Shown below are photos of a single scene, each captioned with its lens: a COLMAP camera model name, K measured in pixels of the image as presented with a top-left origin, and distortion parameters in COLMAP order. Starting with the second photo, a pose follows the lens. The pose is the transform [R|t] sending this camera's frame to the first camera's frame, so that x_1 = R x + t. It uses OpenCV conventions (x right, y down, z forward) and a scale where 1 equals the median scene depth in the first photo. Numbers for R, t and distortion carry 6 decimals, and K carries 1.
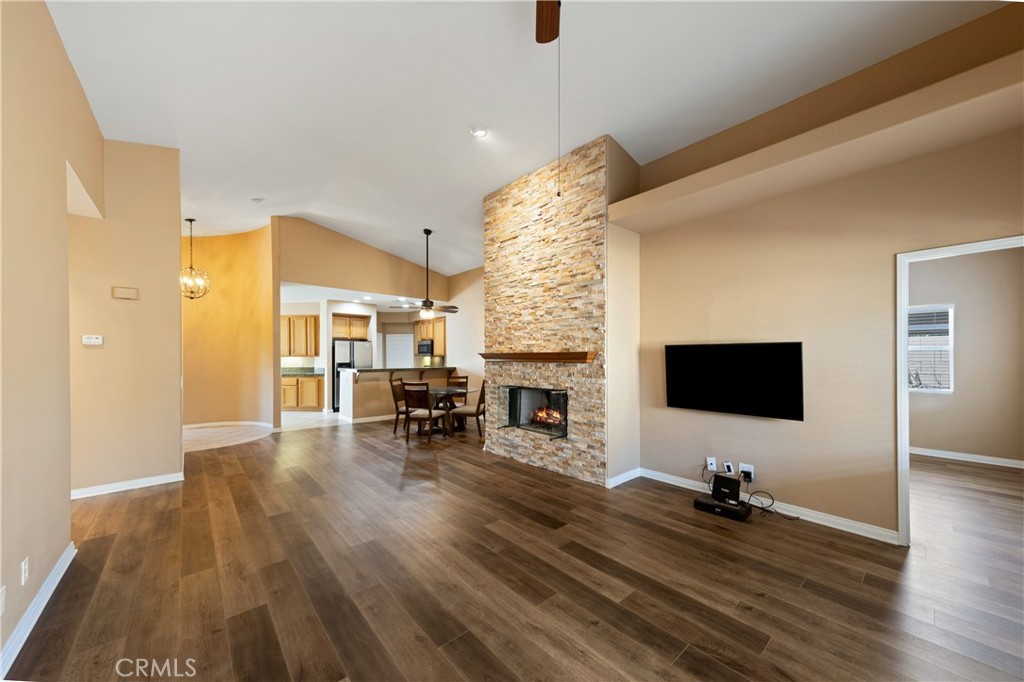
lens RADIAL K [[340.9, 0, 490.5], [0, 340.9, 356.6], [0, 0, 1]] dist [0.011204, 0.000026]
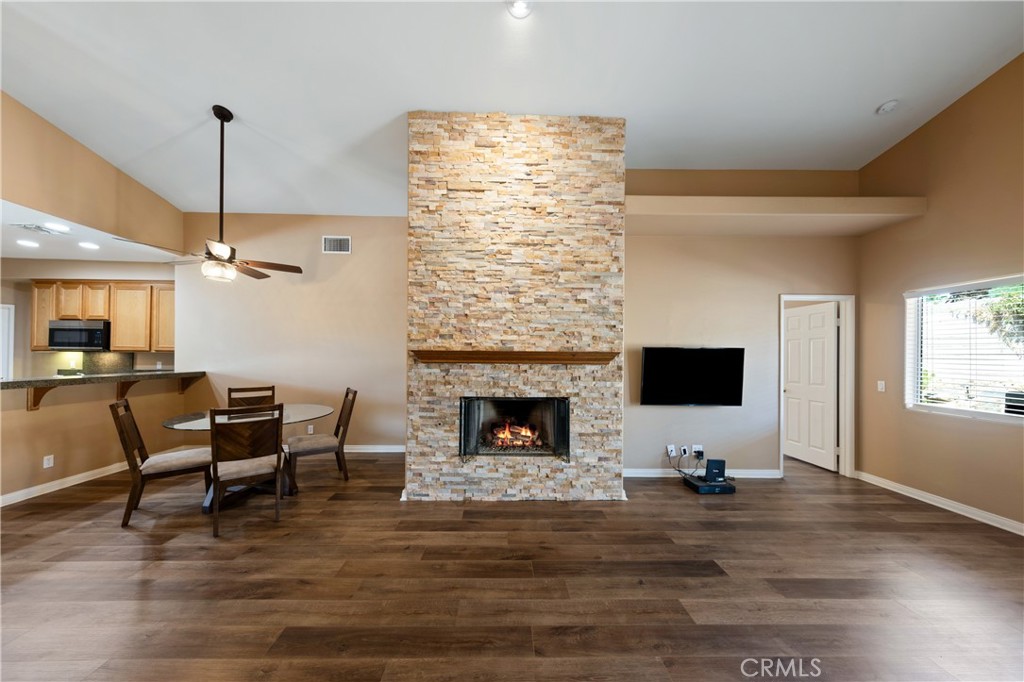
lens RADIAL K [[340.9, 0, 460.3], [0, 340.9, 351.7], [0, 0, 1]] dist [0.011204, 0.000026]
pose [[0.649588, 0.014450, 0.760149, -0.539999], [-0.009328, 0.999896, -0.011035, -0.000941], [-0.760229, 0.000077, 0.649655, 0.609166]]
